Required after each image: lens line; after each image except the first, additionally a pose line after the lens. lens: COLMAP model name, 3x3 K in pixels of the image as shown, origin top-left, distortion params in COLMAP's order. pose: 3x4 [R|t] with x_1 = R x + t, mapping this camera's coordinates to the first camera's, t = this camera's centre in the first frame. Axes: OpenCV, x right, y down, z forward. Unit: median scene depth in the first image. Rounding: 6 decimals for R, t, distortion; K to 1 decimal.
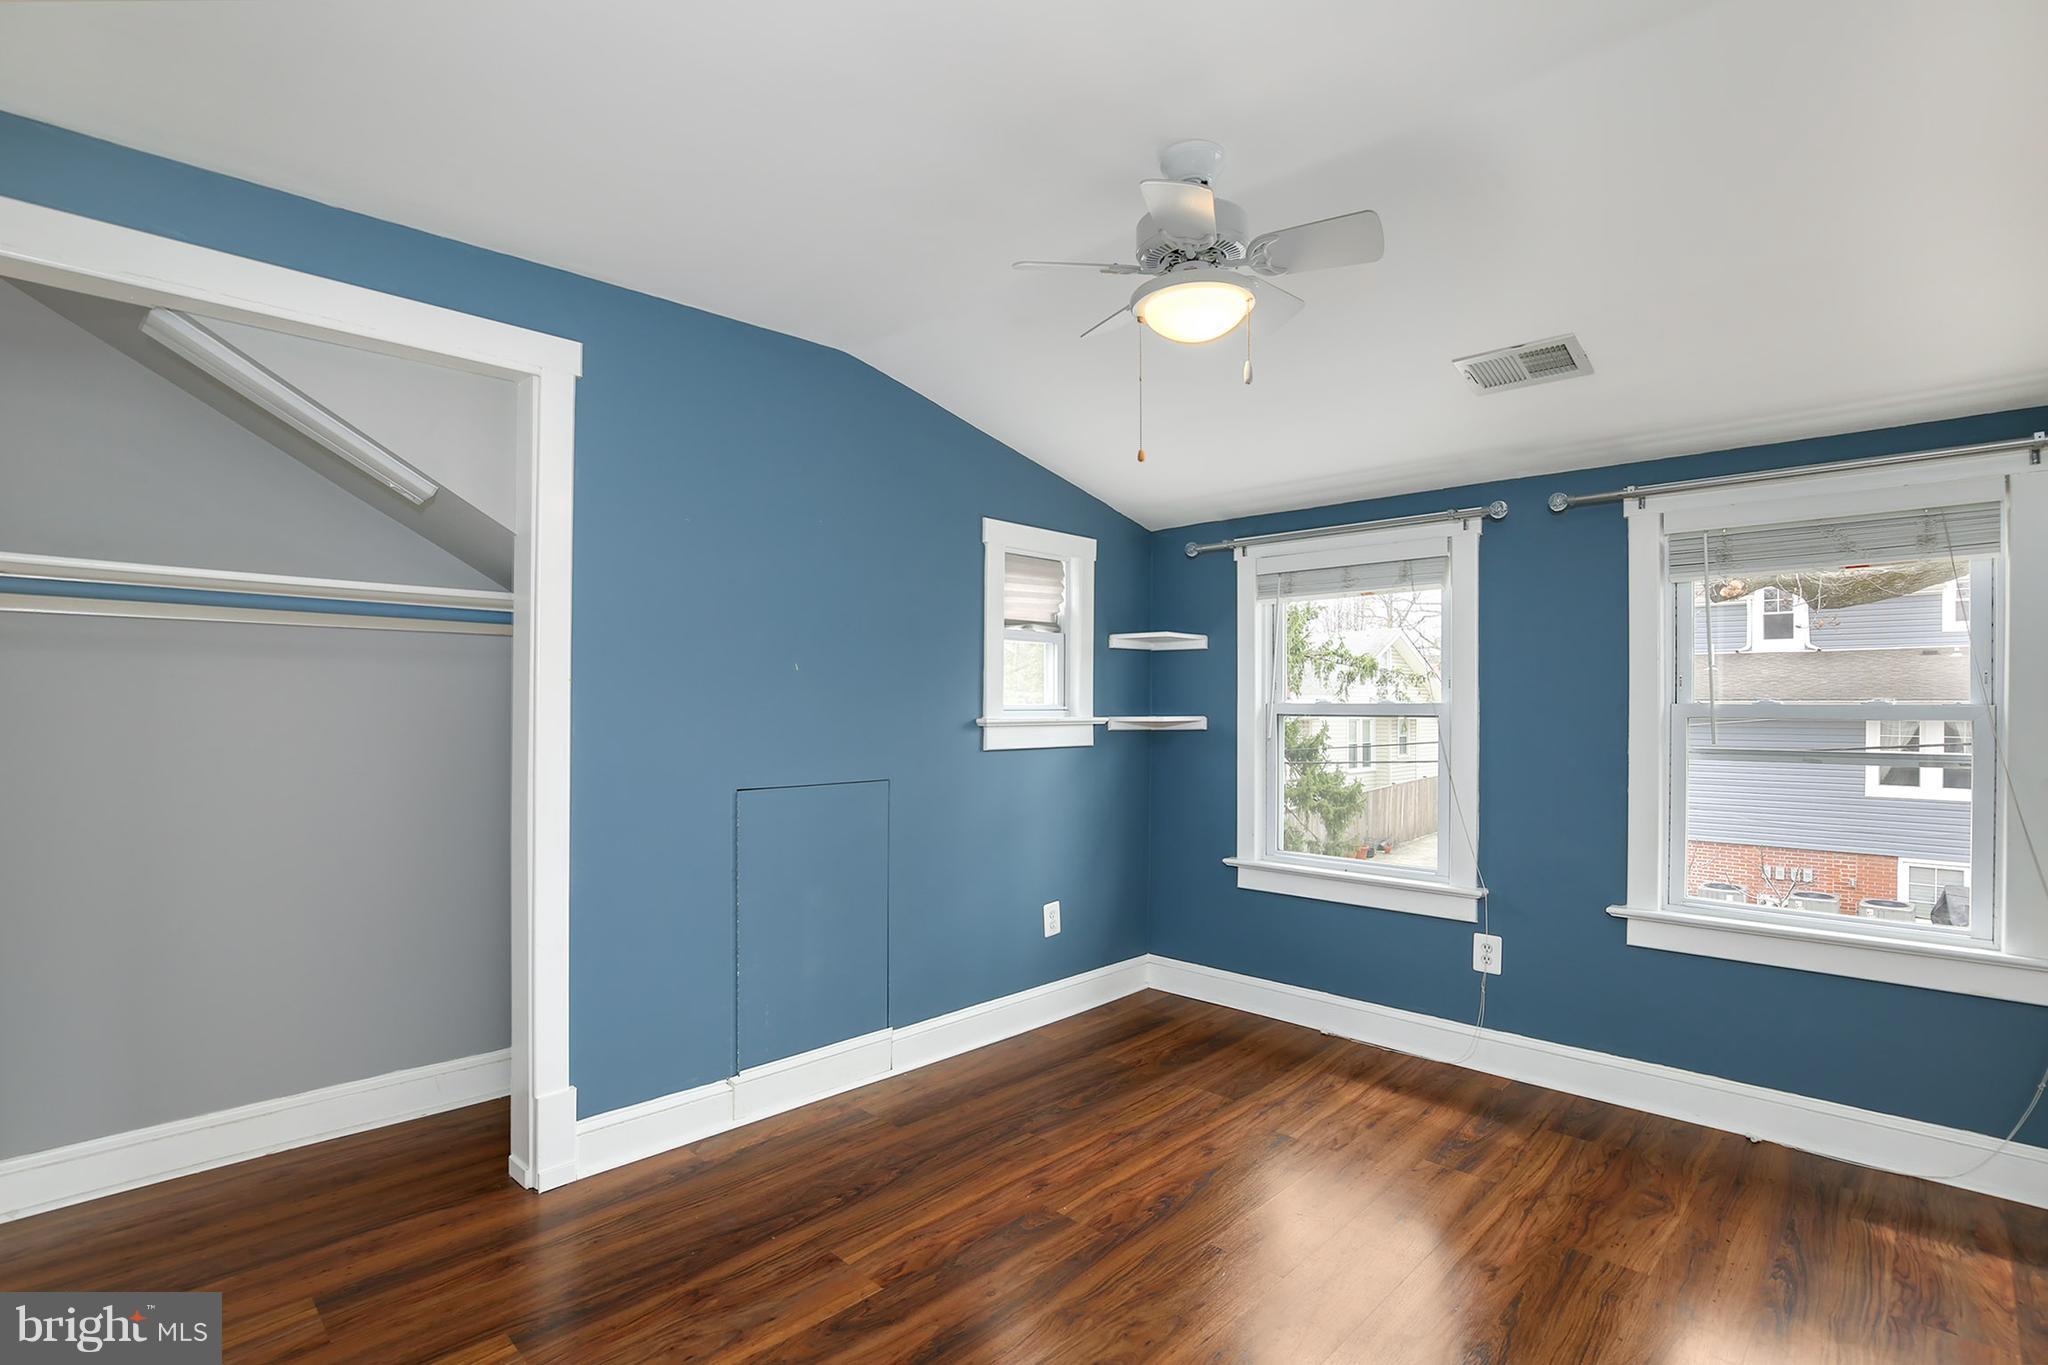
lens RADIAL K [[948.5, 0, 1036.7], [0, 948.5, 682.1], [0, 0, 1]] dist [-0.016875, 0.000302]
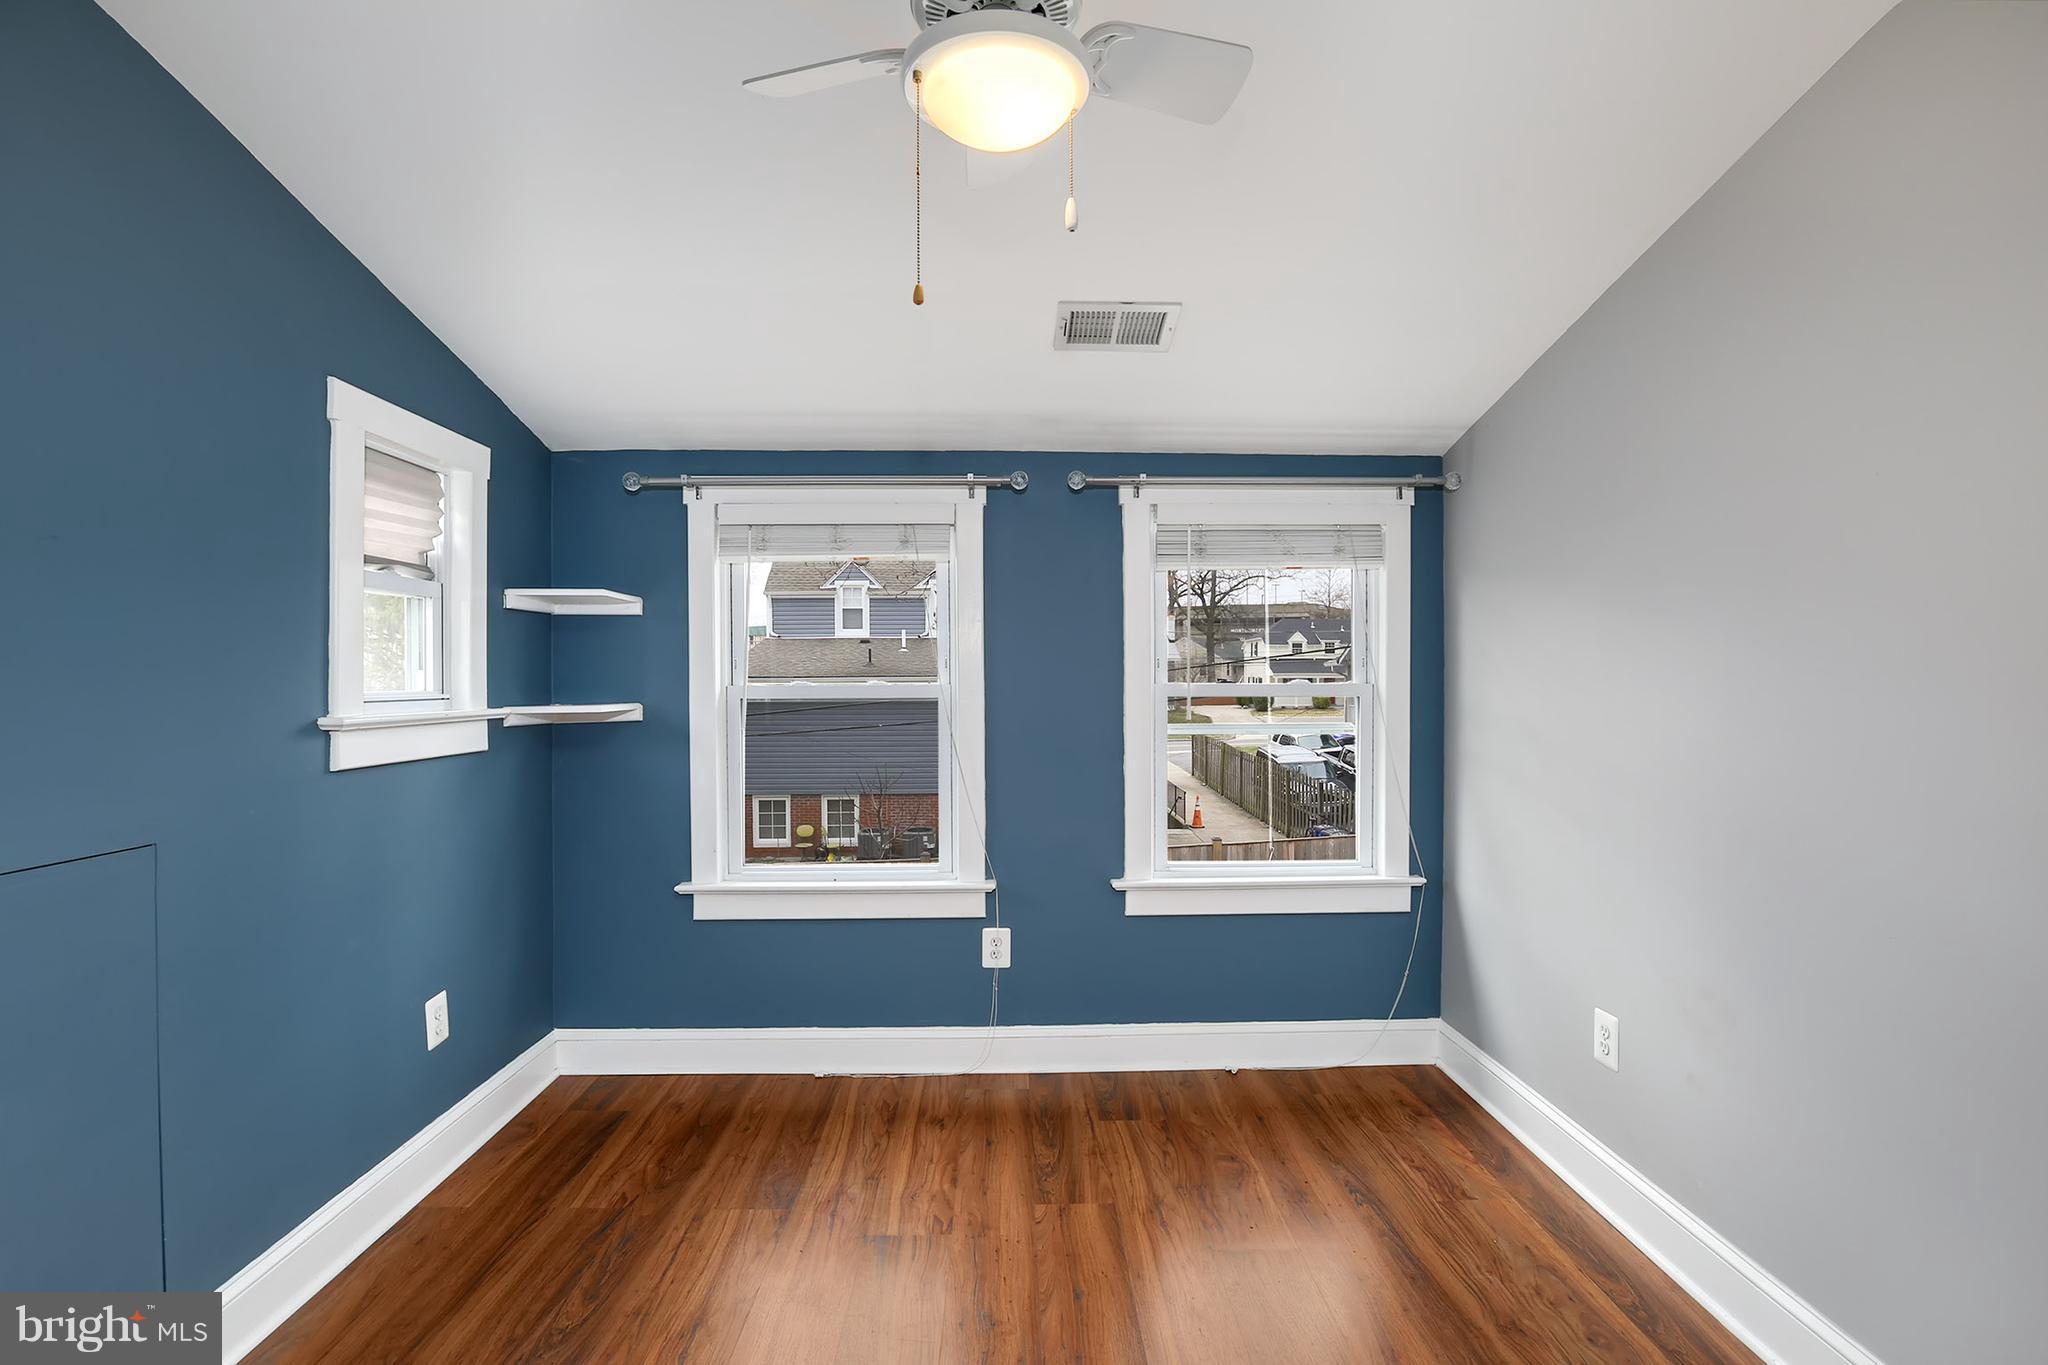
lens RADIAL K [[941.1, 0, 1024.5], [0, 941.1, 675.8], [0, 0, 1]] dist [-0.028606, -0.000091]
pose [[0.715471, -0.003257, 0.698635, -0.152658], [-0.010376, 0.999829, 0.015287, -0.000846], [-0.698566, -0.018186, 0.715315, 0.292045]]
